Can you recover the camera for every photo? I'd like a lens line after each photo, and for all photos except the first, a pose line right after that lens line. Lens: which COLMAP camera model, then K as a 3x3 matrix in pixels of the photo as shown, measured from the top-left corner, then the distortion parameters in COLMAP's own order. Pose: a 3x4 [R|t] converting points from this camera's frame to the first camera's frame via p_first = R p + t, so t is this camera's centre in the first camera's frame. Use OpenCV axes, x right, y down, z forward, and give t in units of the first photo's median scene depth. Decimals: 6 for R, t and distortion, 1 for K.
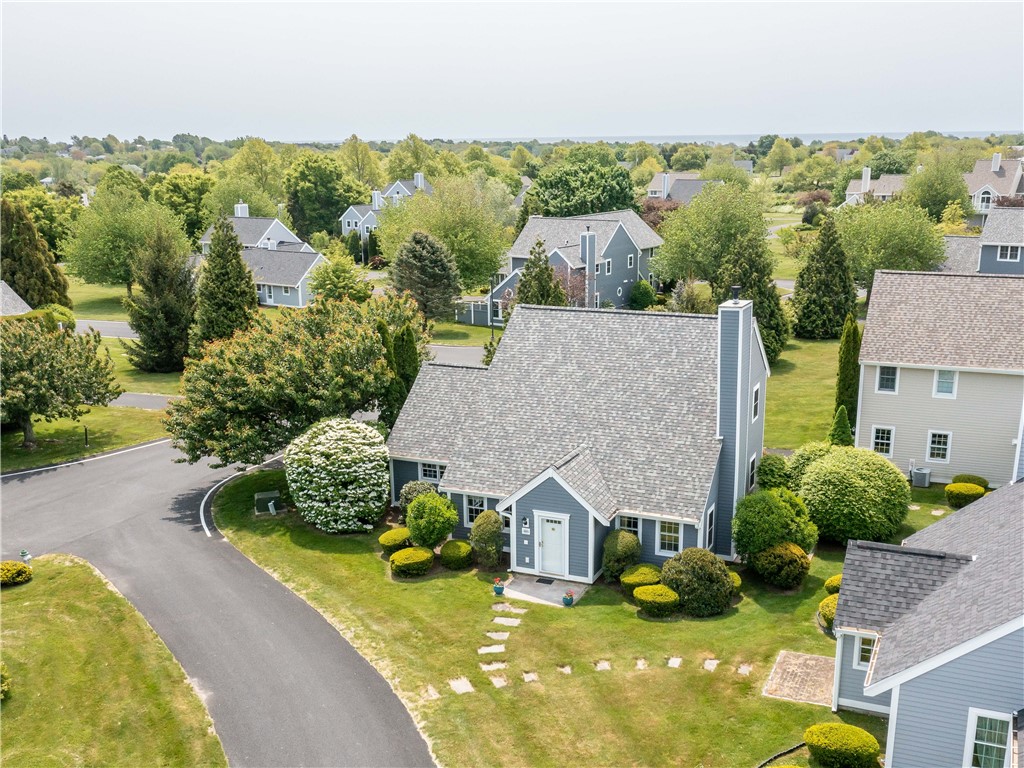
lens RADIAL K [[1115.4, 0, 508.7], [0, 1115.4, 390.5], [0, 0, 1]] dist [-0.011963, 0.000000]
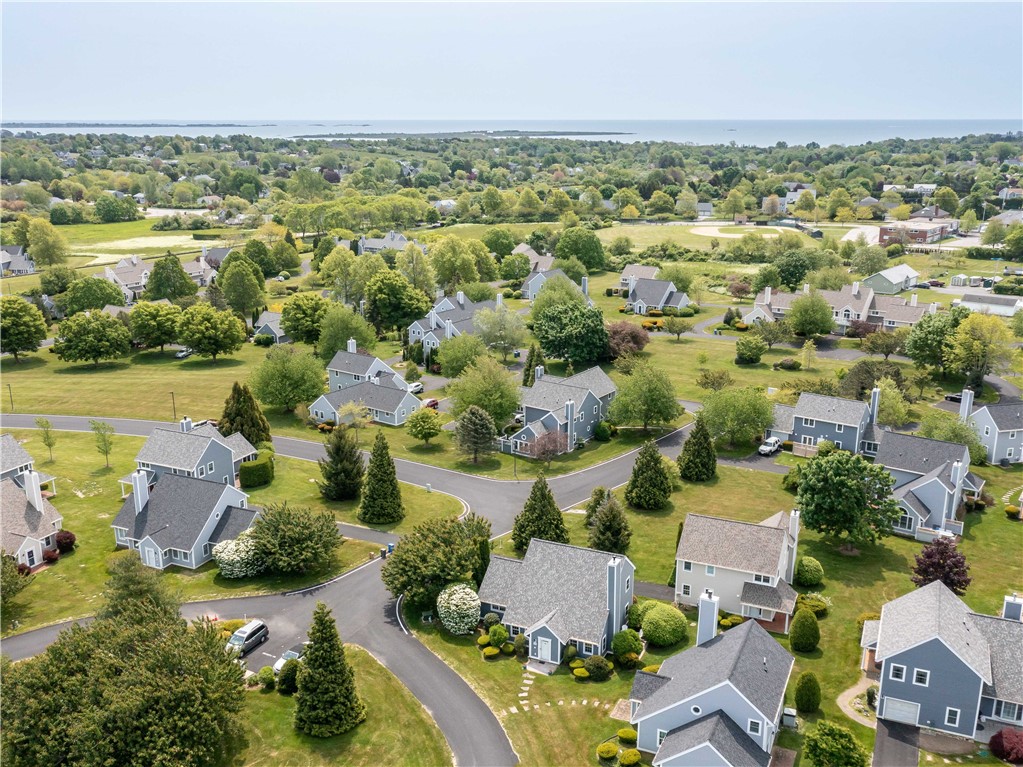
lens RADIAL K [[920.6, 0, 514.6], [0, 920.6, 380.1], [0, 0, 1]] dist [-0.008161, -0.026872]
pose [[0.999871, 0.016044, 0.000884, -0.045797], [-0.016053, 0.999803, 0.011689, -0.532544], [-0.000696, -0.011702, 0.999931, -1.201143]]
